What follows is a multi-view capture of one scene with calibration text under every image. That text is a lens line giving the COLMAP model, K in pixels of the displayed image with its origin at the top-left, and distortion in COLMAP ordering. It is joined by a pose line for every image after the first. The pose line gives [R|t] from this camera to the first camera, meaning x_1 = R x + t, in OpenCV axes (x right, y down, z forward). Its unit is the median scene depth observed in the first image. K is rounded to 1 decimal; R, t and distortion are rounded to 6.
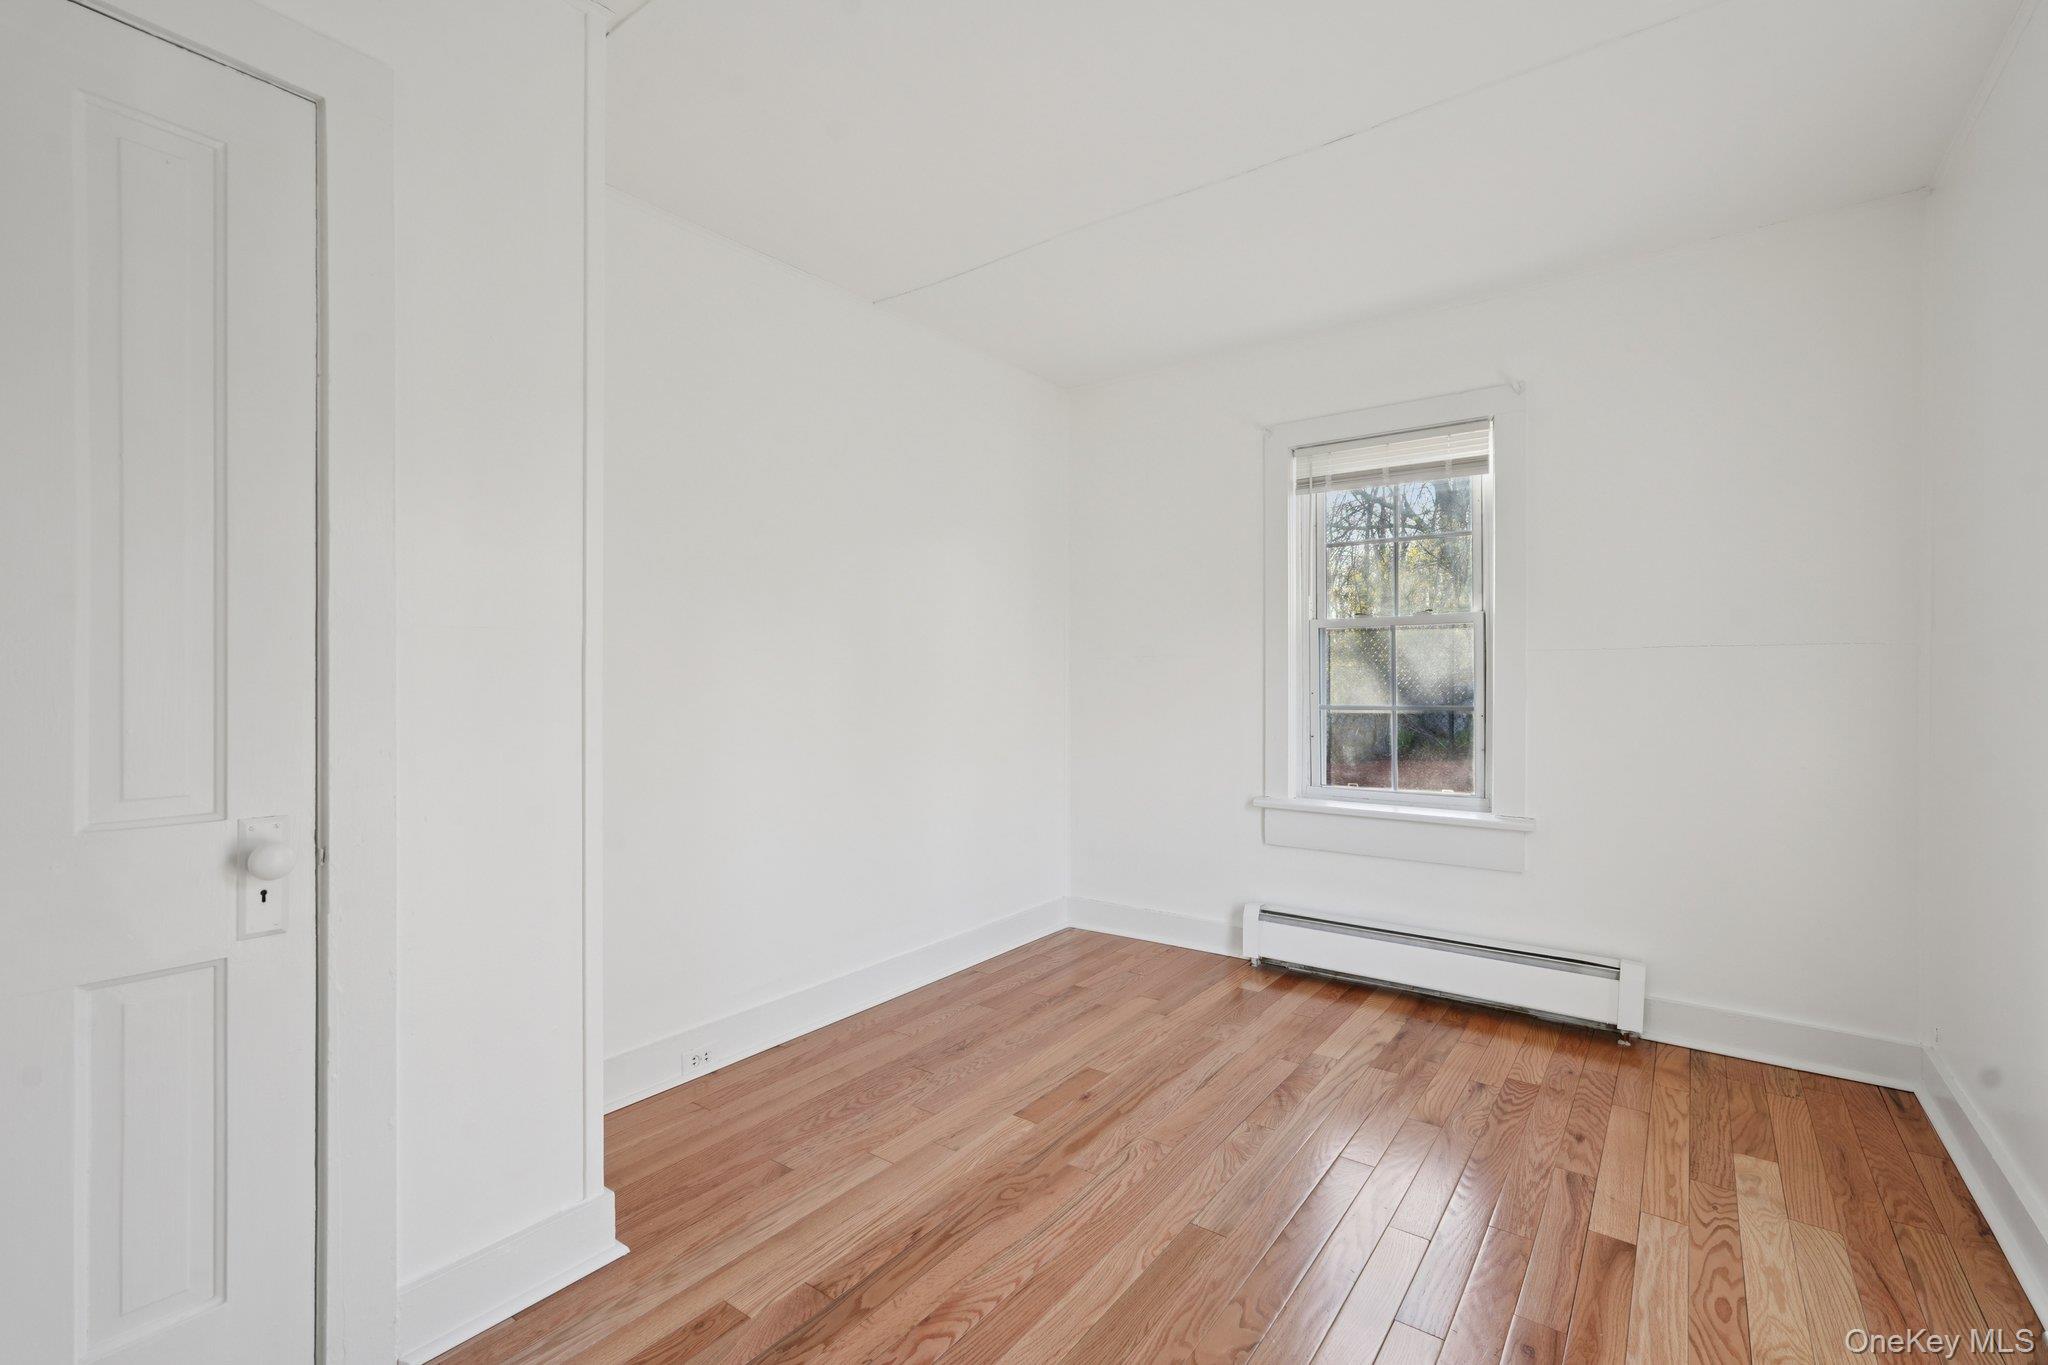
lens RADIAL K [[907.5, 0, 1027.6], [0, 907.5, 669.6], [0, 0, 1]] dist [-0.009026, 0.001747]
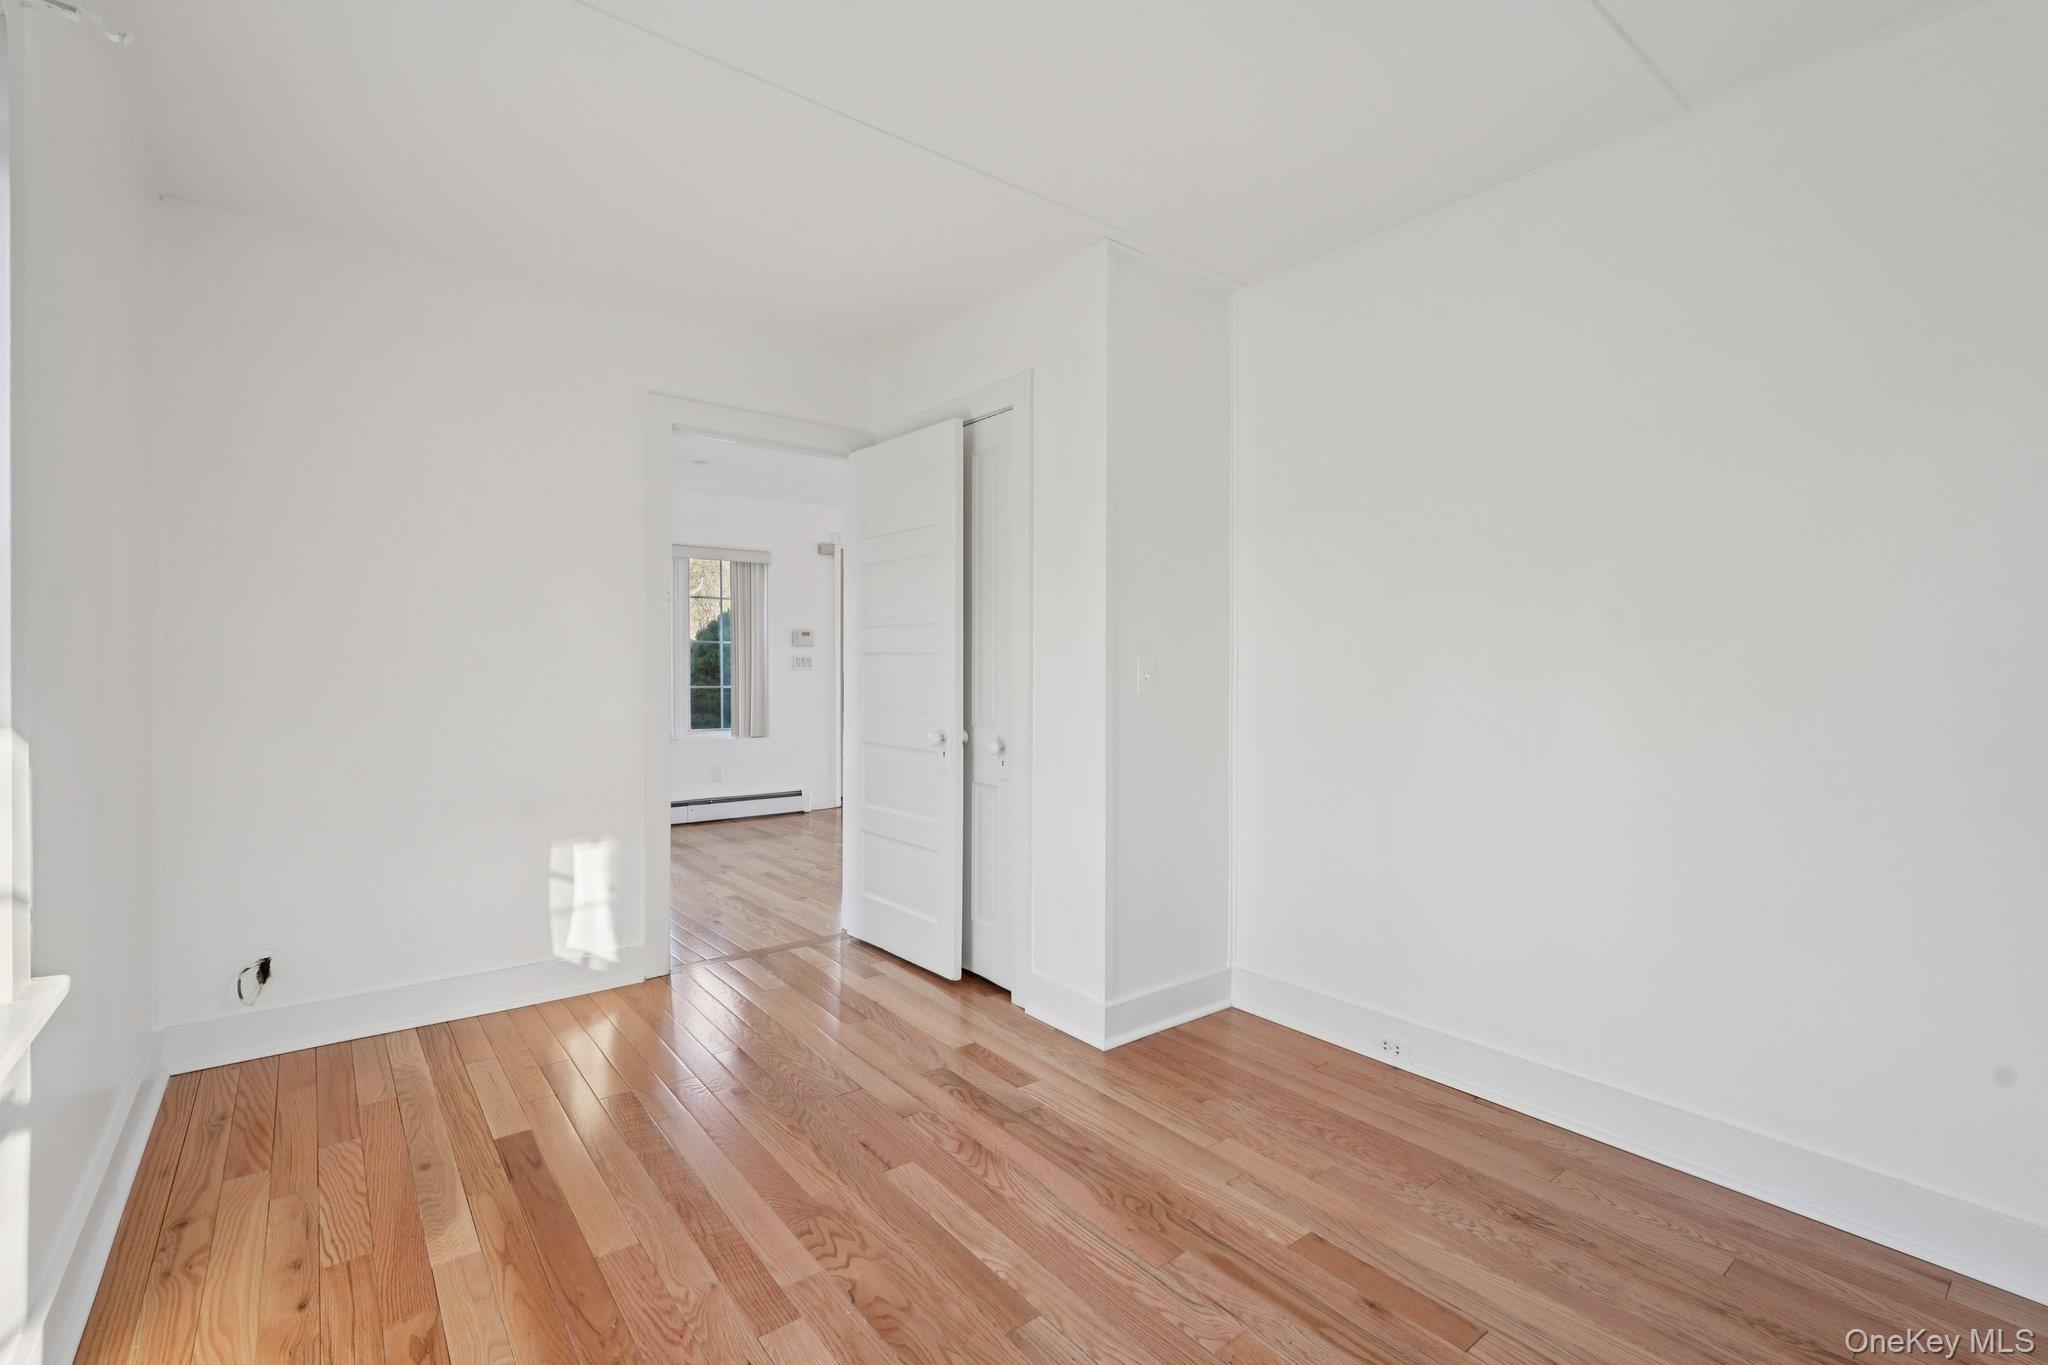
lens RADIAL K [[907.5, 0, 1031.4], [0, 907.5, 675.9], [0, 0, 1]] dist [-0.009026, 0.001747]
pose [[-0.248321, 0.015336, -0.968556, 0.948695], [0.001556, 0.999880, 0.015433, -0.006169], [0.968677, 0.002326, -0.248315, 1.137570]]
